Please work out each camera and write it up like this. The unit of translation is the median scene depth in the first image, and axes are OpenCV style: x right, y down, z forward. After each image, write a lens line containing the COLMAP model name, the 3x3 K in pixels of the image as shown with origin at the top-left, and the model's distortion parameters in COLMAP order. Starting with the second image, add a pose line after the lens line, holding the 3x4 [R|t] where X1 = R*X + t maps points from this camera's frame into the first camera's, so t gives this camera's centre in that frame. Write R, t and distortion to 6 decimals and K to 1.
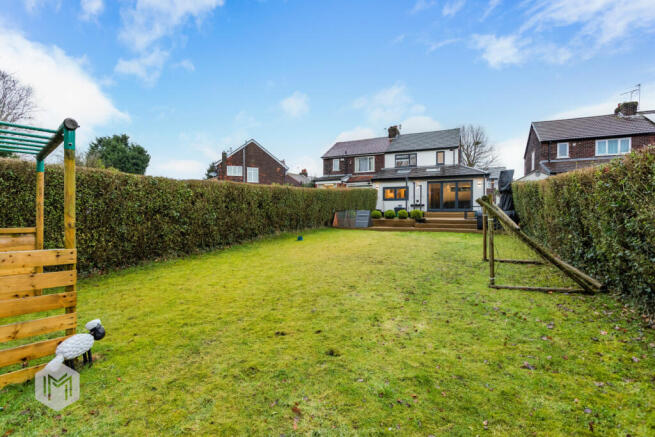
lens RADIAL K [[310.6, 0, 327.8], [0, 310.6, 218.6], [0, 0, 1]] dist [0.000289, -0.000213]
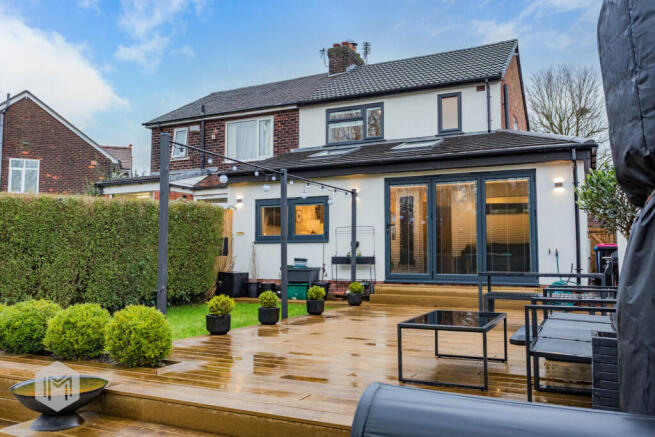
lens RADIAL K [[560.0, 0, 326.3], [0, 560.0, 216.2], [0, 0, 1]] dist [-0.005978, -0.003379]
pose [[0.999918, 0.005583, -0.011504, 0.239573], [-0.006726, 0.994771, -0.101905, -0.026734], [0.010875, 0.101974, 0.994728, 0.423097]]
